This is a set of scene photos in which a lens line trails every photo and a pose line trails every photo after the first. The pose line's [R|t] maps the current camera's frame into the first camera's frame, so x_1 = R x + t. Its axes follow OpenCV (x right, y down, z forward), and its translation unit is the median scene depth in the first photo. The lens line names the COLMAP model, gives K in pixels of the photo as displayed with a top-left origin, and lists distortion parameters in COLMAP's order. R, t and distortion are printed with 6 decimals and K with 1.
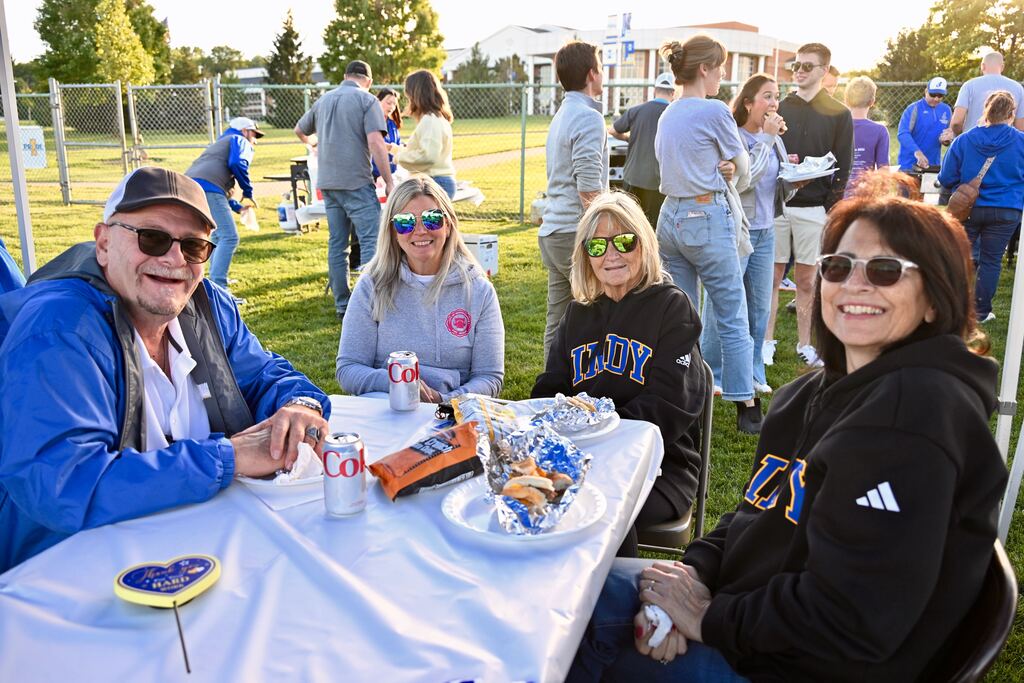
lens RADIAL K [[871.2, 0, 510.9], [0, 871.2, 342.5], [0, 0, 1]] dist [0.011503, -0.003471]
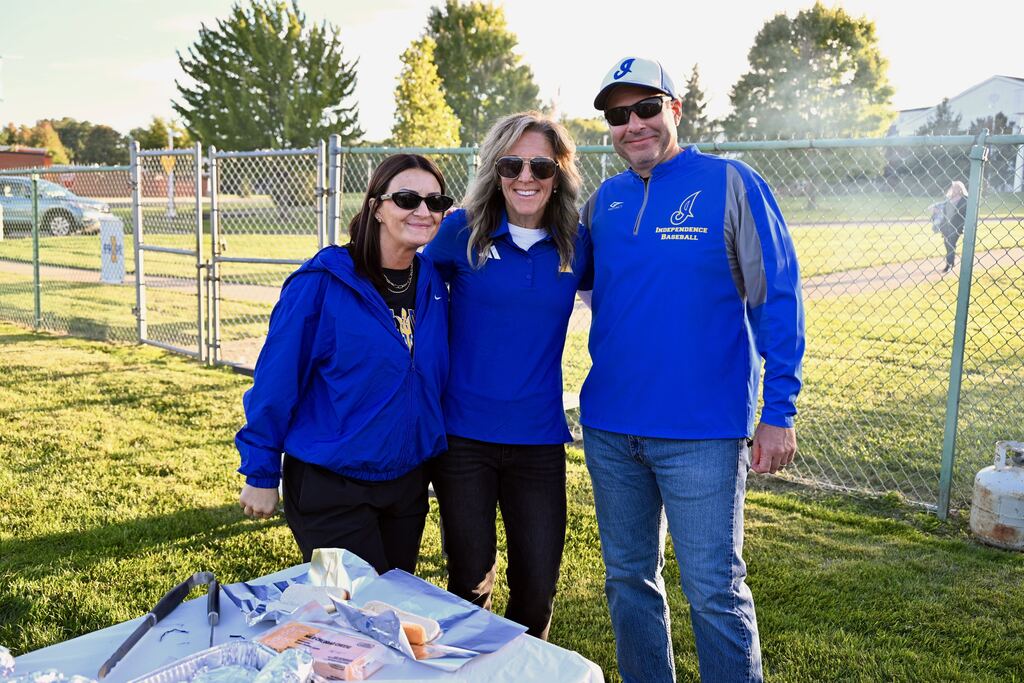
lens RADIAL K [[1019.4, 0, 510.7], [0, 1019.4, 339.5], [0, 0, 1]] dist [0.025966, 0.000000]
pose [[0.907533, 0.066922, -0.414614, 0.004051], [-0.111643, 0.990145, -0.084554, -0.027521], [0.404870, 0.123024, 0.906061, 0.097847]]
